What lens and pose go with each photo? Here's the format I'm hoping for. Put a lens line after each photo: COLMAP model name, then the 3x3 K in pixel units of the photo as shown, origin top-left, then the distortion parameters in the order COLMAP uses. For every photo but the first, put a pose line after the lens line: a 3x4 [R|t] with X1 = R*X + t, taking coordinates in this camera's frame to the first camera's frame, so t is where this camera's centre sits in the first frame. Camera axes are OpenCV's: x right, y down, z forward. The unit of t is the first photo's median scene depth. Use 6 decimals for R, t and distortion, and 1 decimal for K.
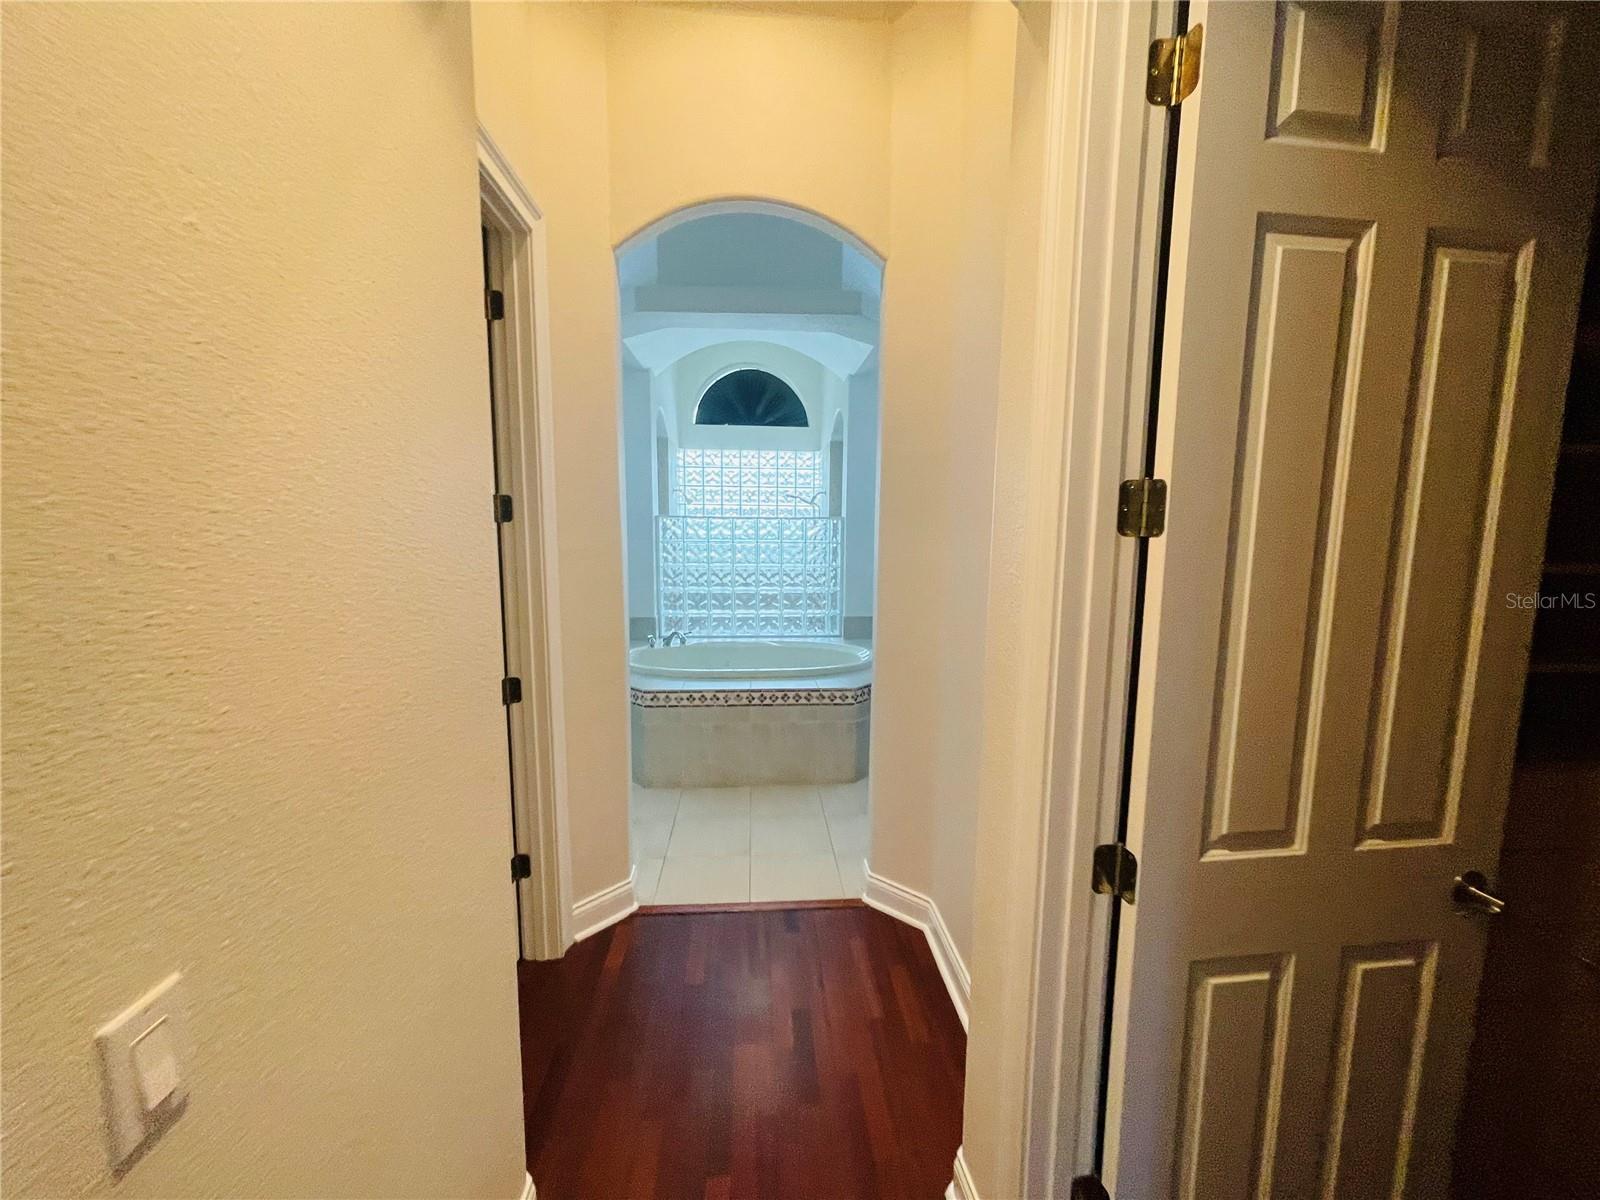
lens RADIAL K [[643.0, 0, 805.3], [0, 643.0, 611.4], [0, 0, 1]] dist [-0.004067, 0.000986]
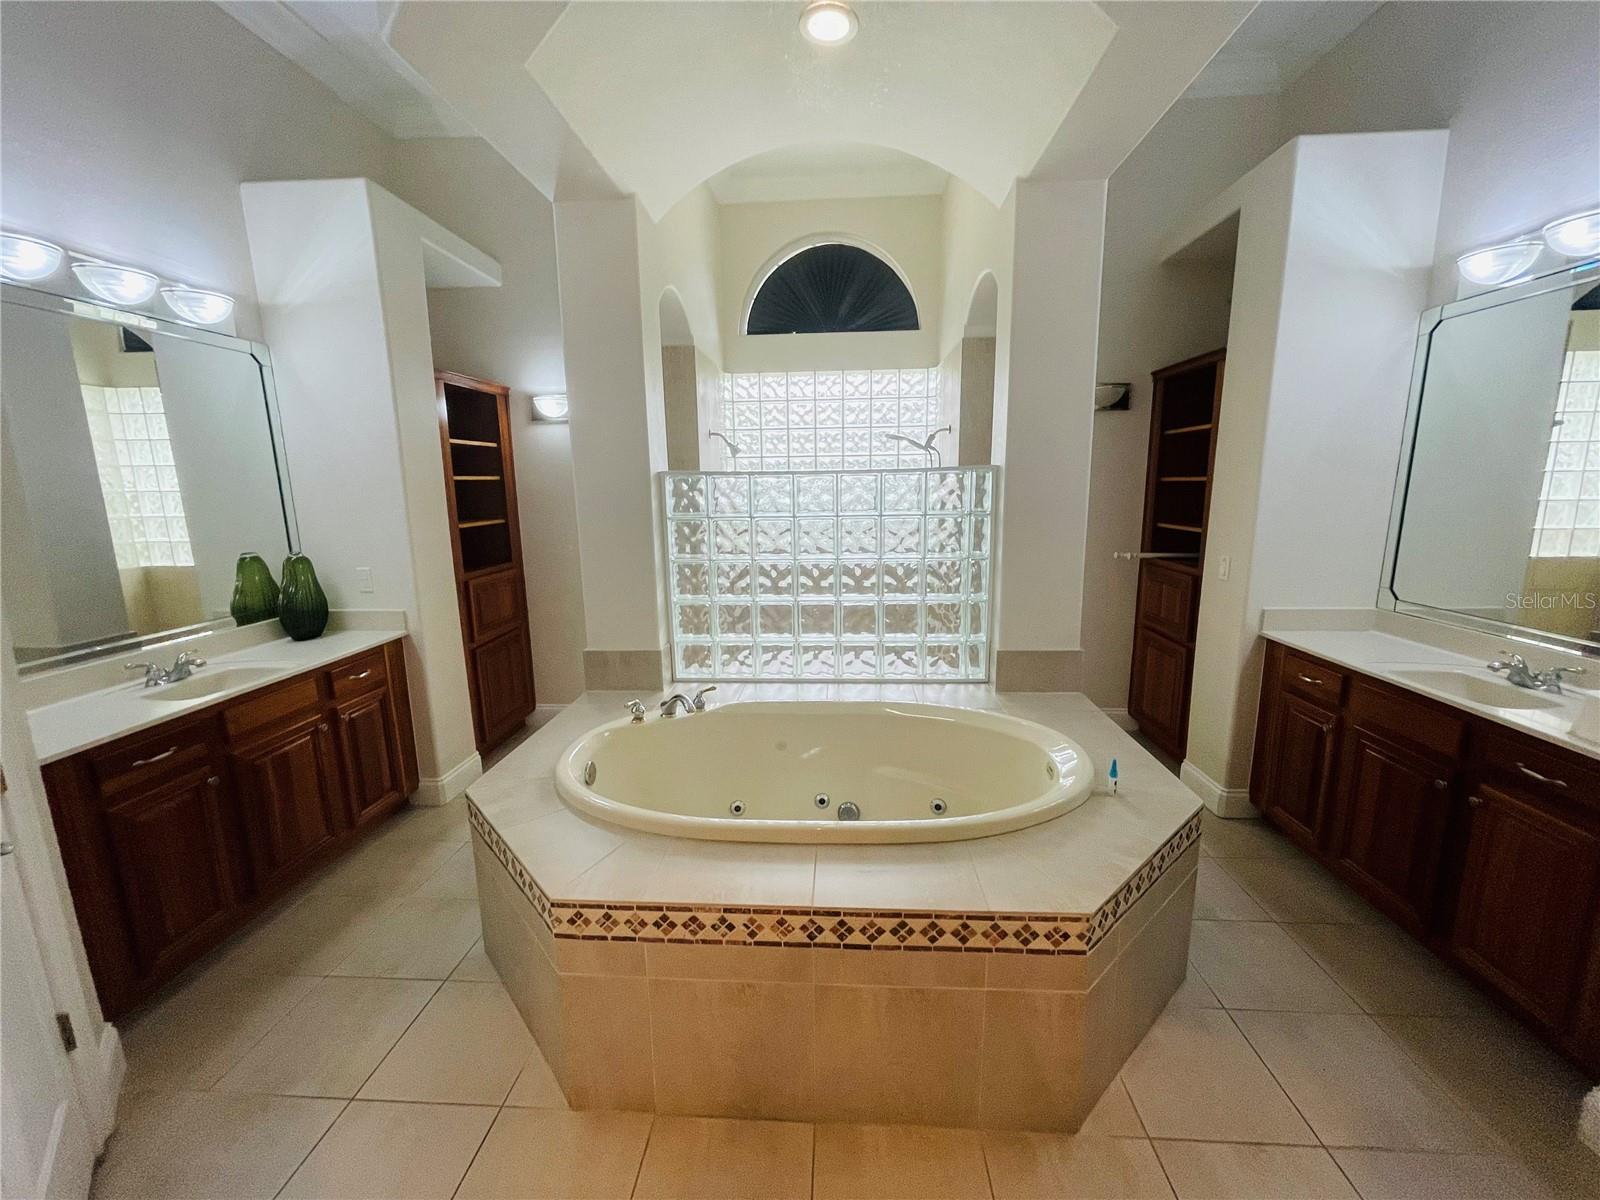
lens RADIAL K [[643.0, 0, 795.5], [0, 643.0, 593.8], [0, 0, 1]] dist [-0.004067, 0.000986]
pose [[0.988147, -0.000631, -0.153510, -0.024633], [0.005780, 0.999435, 0.033100, -0.058110], [0.153402, -0.033595, 0.987593, 0.434322]]
